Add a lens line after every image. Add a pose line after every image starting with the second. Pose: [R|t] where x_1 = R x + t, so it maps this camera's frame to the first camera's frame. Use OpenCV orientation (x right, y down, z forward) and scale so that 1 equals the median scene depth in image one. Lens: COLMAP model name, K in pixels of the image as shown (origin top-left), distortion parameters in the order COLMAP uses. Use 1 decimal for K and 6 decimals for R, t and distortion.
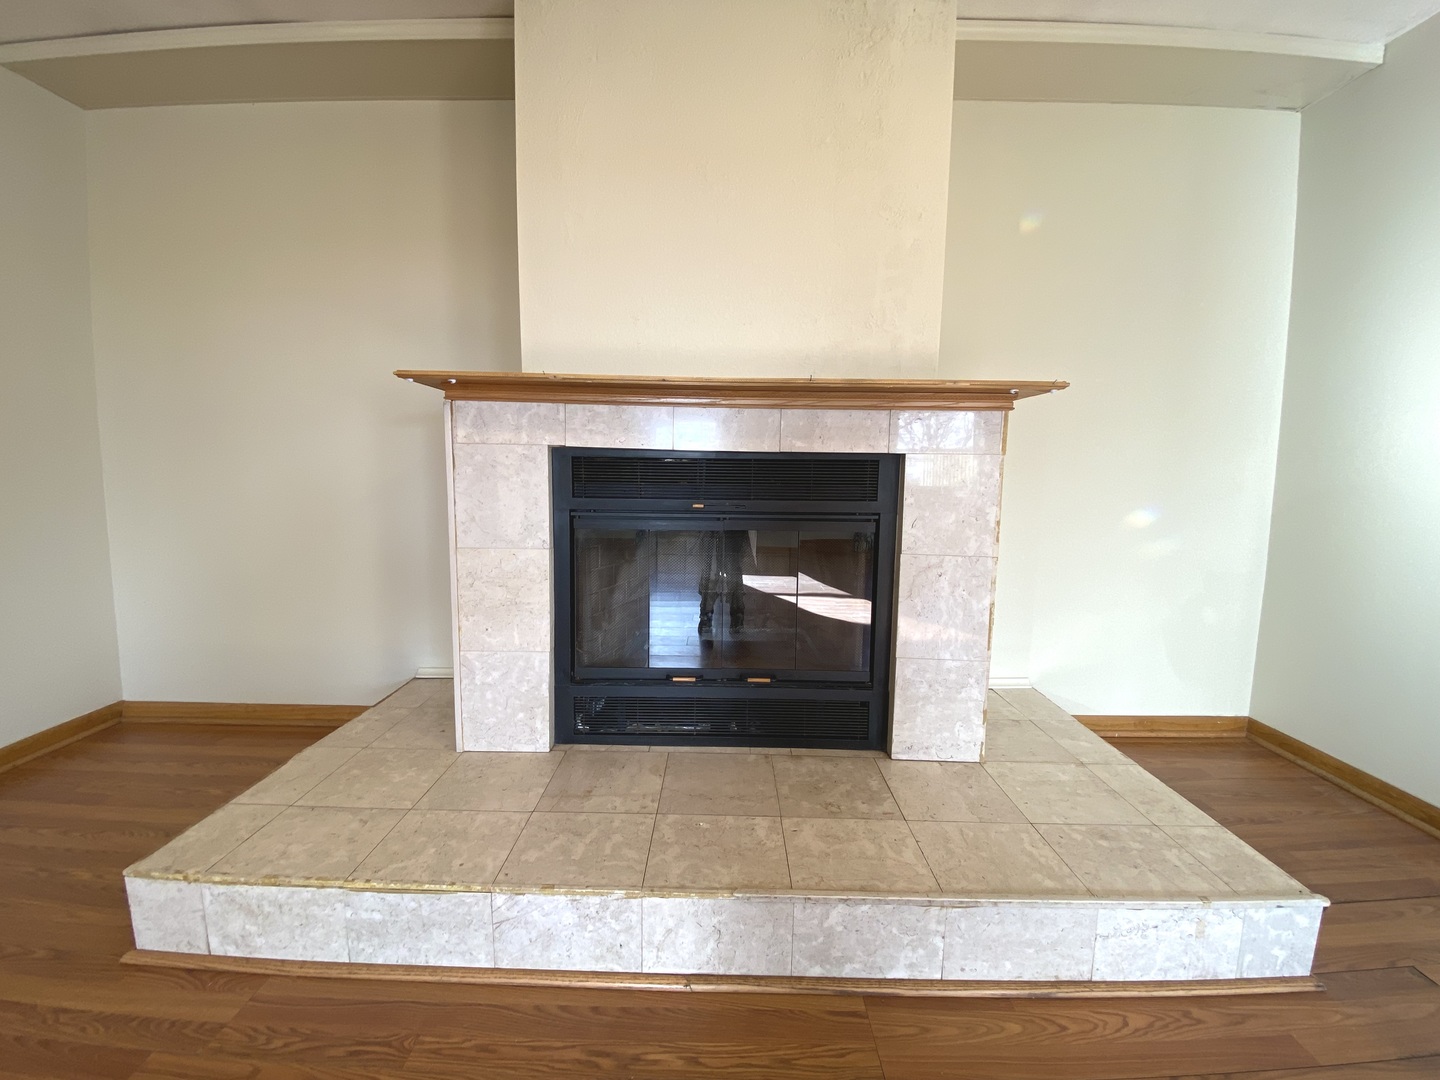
lens RADIAL K [[596.0, 0, 715.4], [0, 596.0, 529.0], [0, 0, 1]] dist [-0.006669, -0.010228]
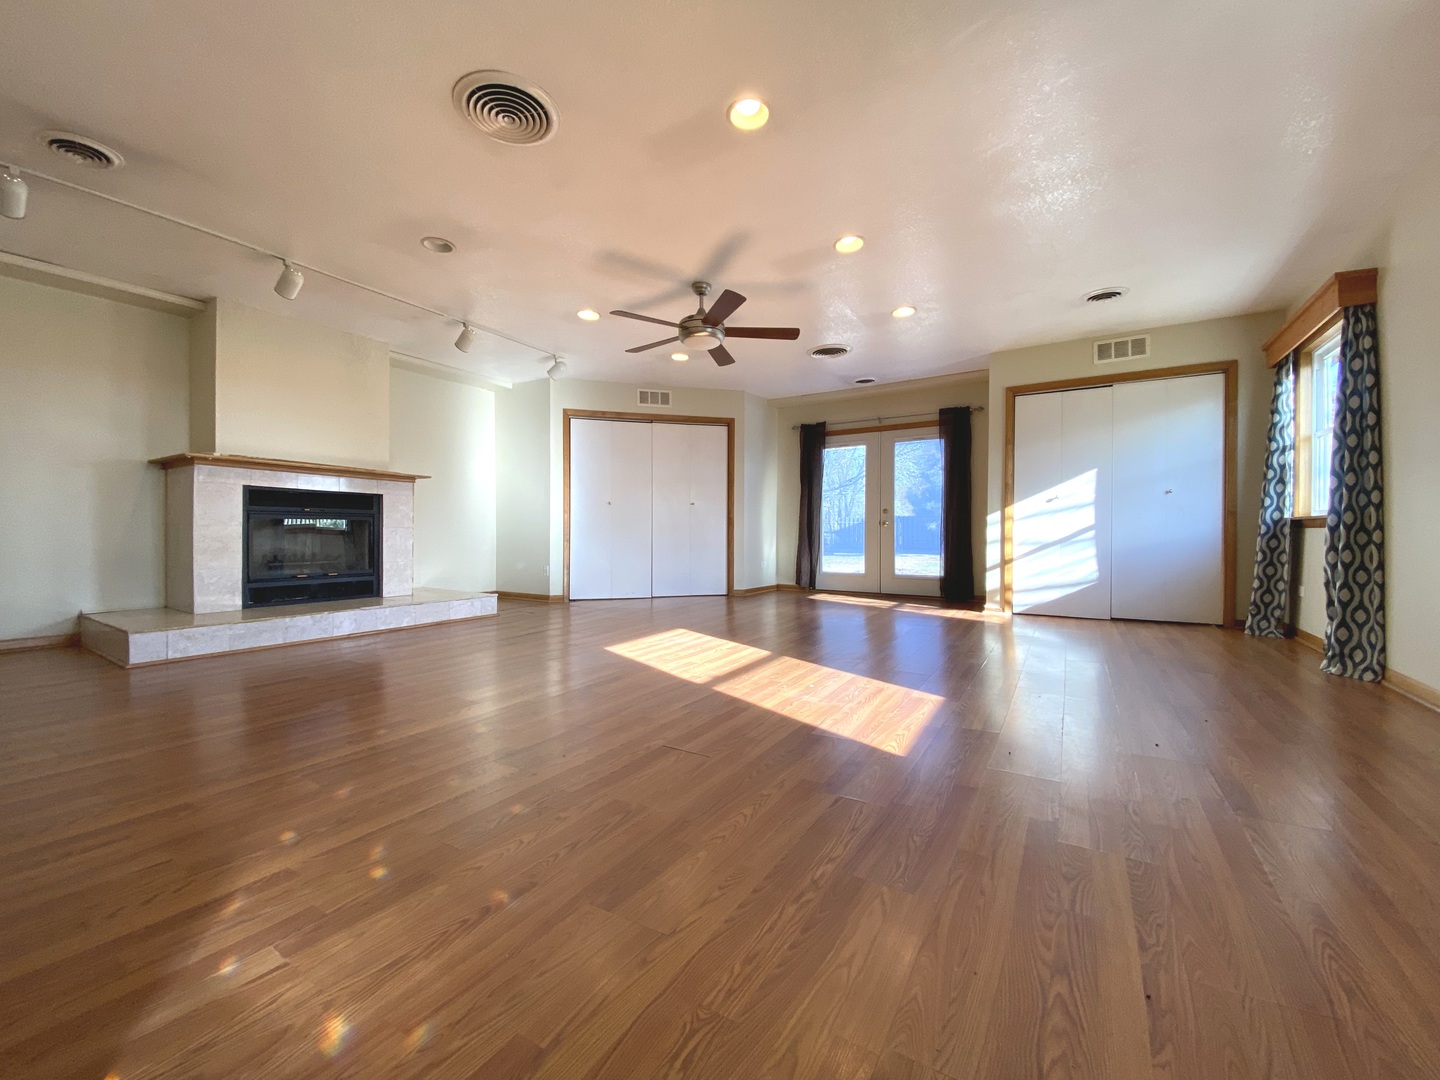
lens RADIAL K [[596.0, 0, 718.8], [0, 596.0, 536.3], [0, 0, 1]] dist [-0.006669, -0.010228]
pose [[0.516327, -0.012298, 0.856303, -1.397728], [0.094096, 0.994658, -0.042453, 0.378326], [-0.851207, 0.102494, 0.514725, -2.018005]]
